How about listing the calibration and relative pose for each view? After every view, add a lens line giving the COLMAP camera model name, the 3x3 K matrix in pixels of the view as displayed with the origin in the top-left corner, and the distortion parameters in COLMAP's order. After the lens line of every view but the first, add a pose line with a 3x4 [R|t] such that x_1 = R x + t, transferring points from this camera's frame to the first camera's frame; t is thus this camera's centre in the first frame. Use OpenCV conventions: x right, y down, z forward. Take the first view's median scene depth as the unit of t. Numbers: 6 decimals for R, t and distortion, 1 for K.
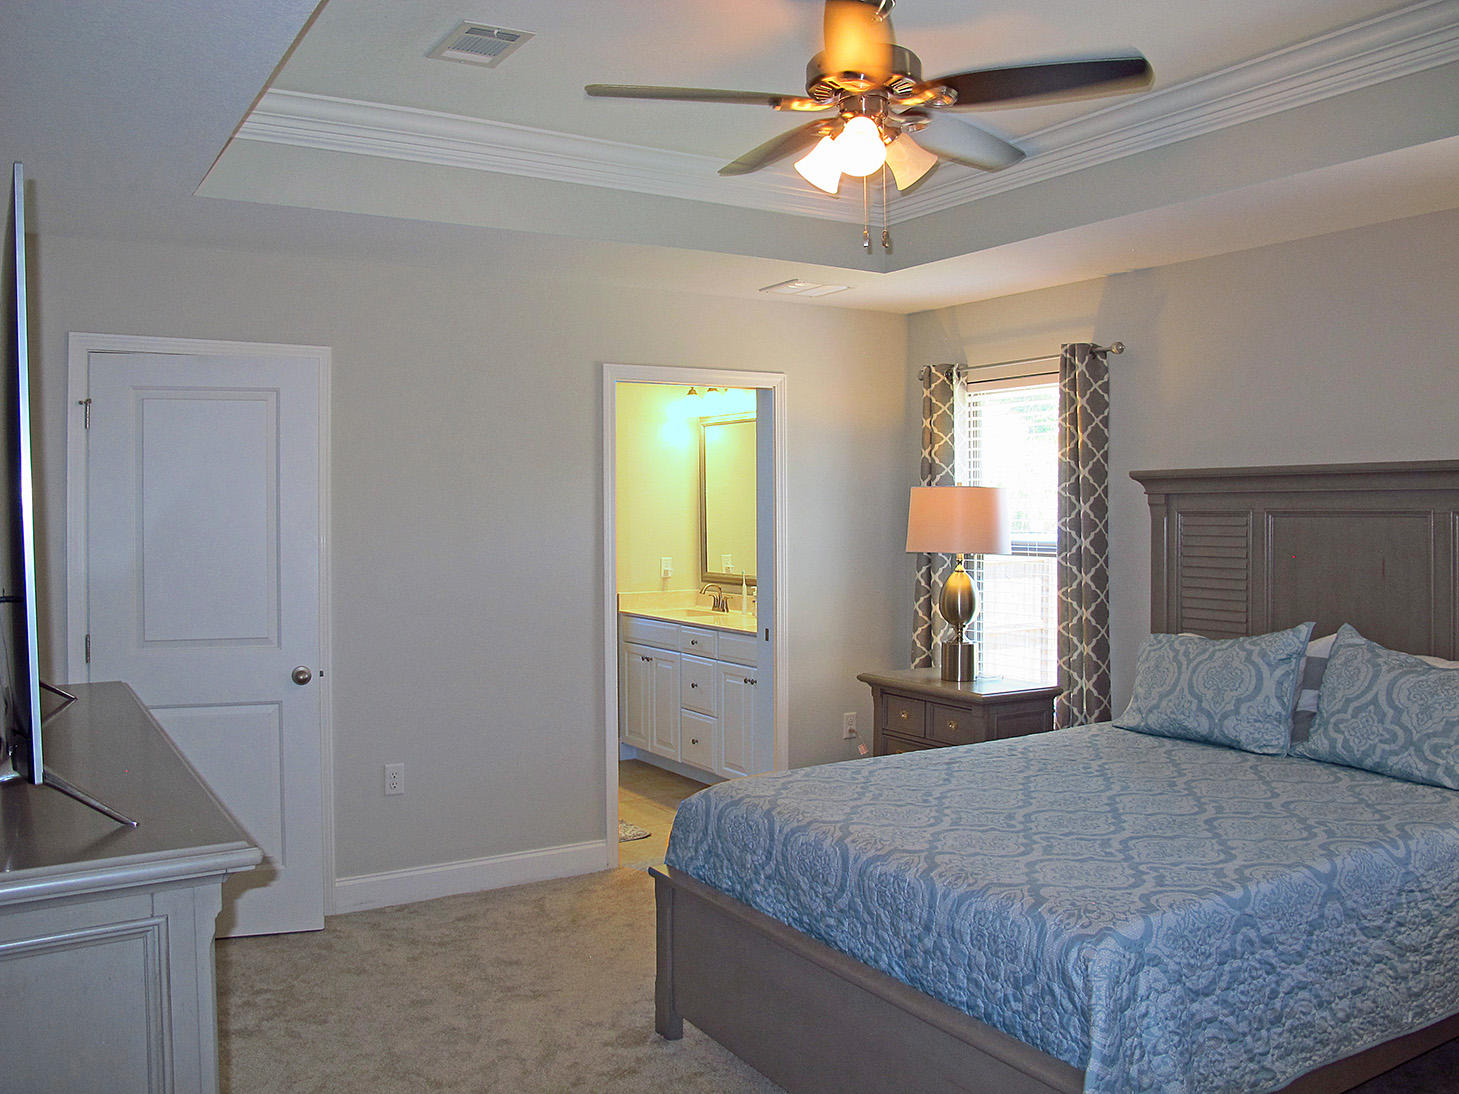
lens RADIAL K [[1224.7, 0, 725.8], [0, 1224.7, 505.6], [0, 0, 1]] dist [-0.149868, 0.115980]
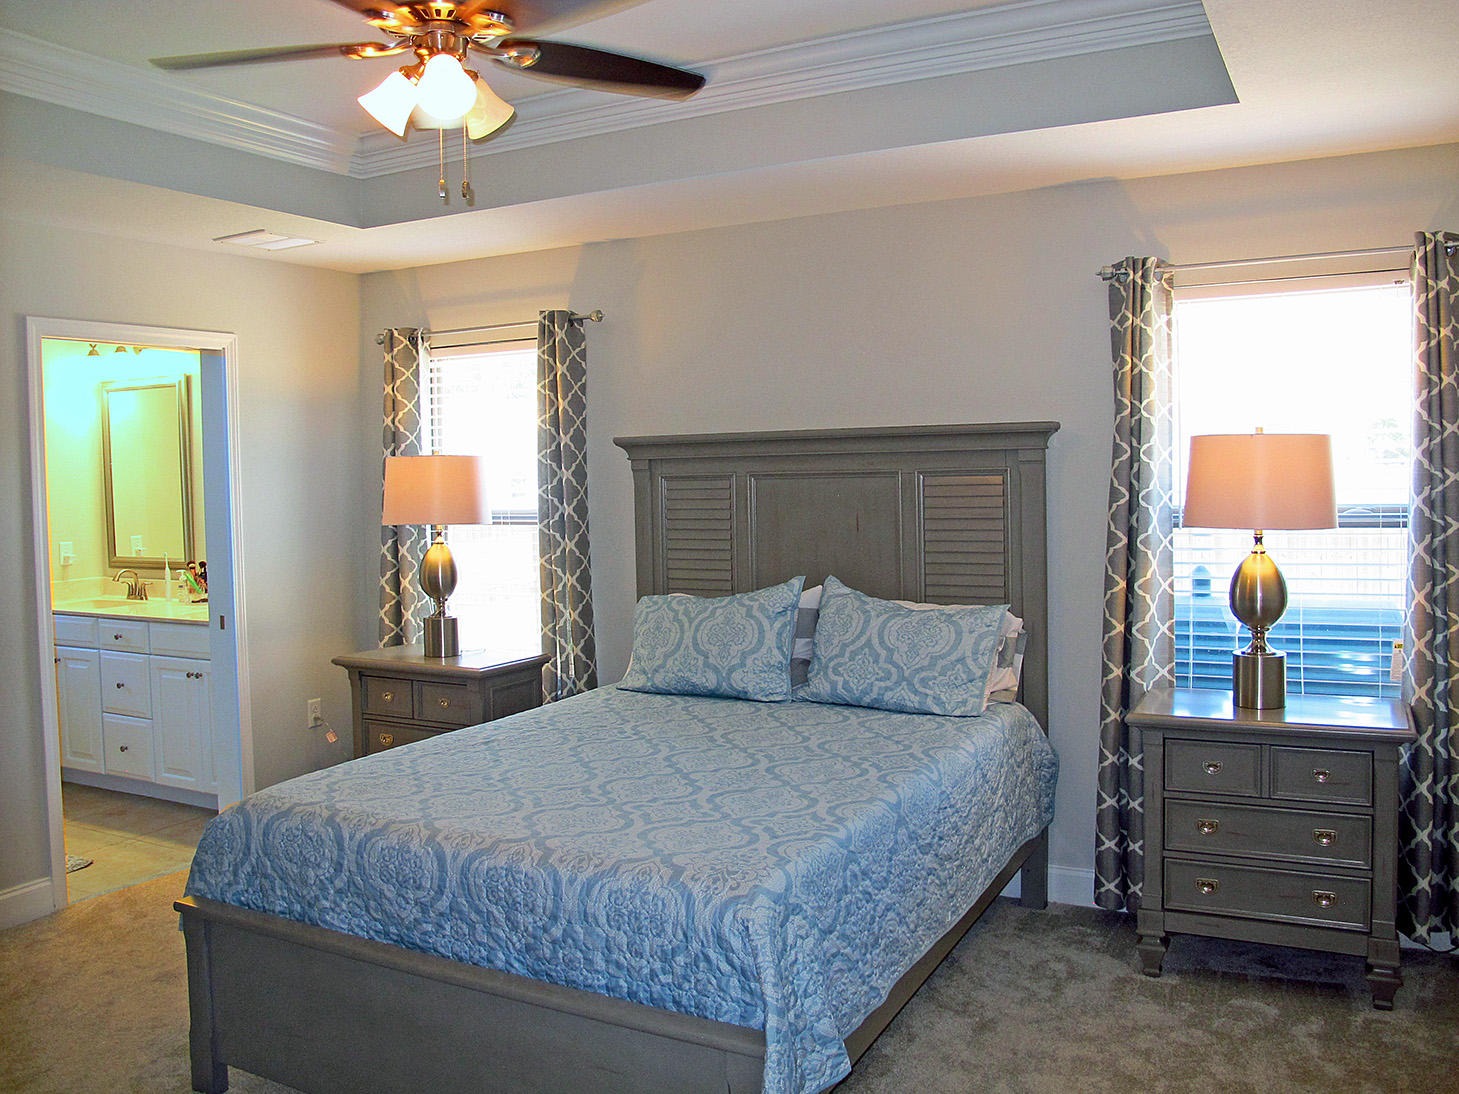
lens RADIAL K [[1224.7, 0, 725.8], [0, 1224.7, 505.6], [0, 0, 1]] dist [-0.149868, 0.115980]
pose [[0.865139, -0.032333, 0.500489, -0.137355], [0.019003, 0.999316, 0.031711, -0.003067], [-0.501173, -0.017924, 0.865162, 0.080012]]
